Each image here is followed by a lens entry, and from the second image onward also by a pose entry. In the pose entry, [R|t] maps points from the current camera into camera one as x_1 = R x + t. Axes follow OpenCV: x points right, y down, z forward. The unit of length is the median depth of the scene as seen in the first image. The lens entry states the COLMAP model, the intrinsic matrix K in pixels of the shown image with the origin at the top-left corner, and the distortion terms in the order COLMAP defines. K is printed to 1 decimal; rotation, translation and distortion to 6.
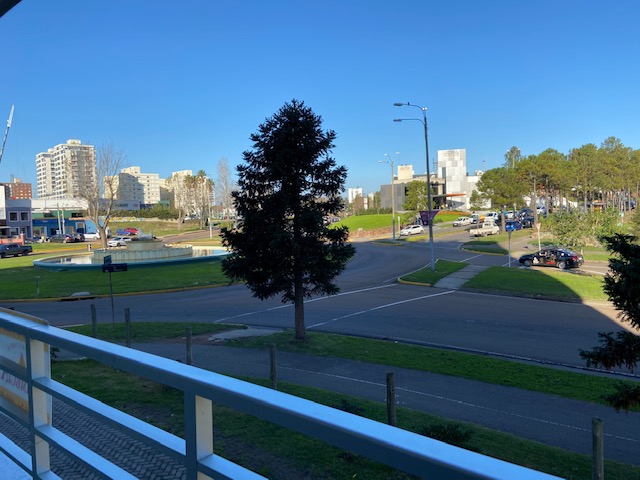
lens RADIAL K [[476.0, 0, 320.0], [0, 476.0, 240.0], [0, 0, 1]] dist [0.033725, -0.001174]
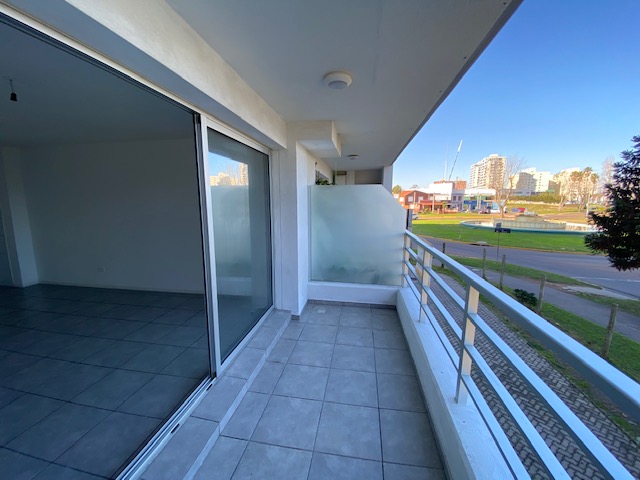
lens RADIAL K [[260.2, 0, 320.0], [0, 260.2, 240.0], [0, 0, 1]] dist [-0.001075, -0.000218]
pose [[0.491928, 0.163241, -0.855196, 0.038026], [-0.067837, 0.986466, 0.149277, -0.001971], [0.867989, -0.015420, 0.496344, -0.019614]]
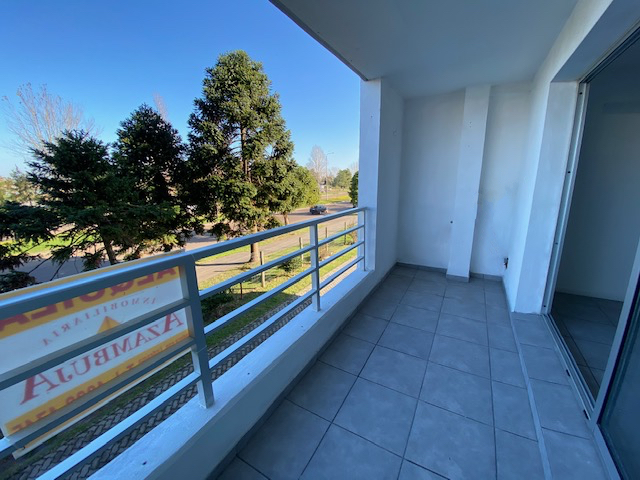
lens RADIAL K [[260.2, 0, 320.0], [0, 260.2, 240.0], [0, 0, 1]] dist [-0.001075, -0.000218]
pose [[-0.152063, -0.191564, 0.969629, -0.178065], [0.084052, 0.974977, 0.205802, 0.006246], [-0.984790, 0.112794, -0.132157, 0.112171]]
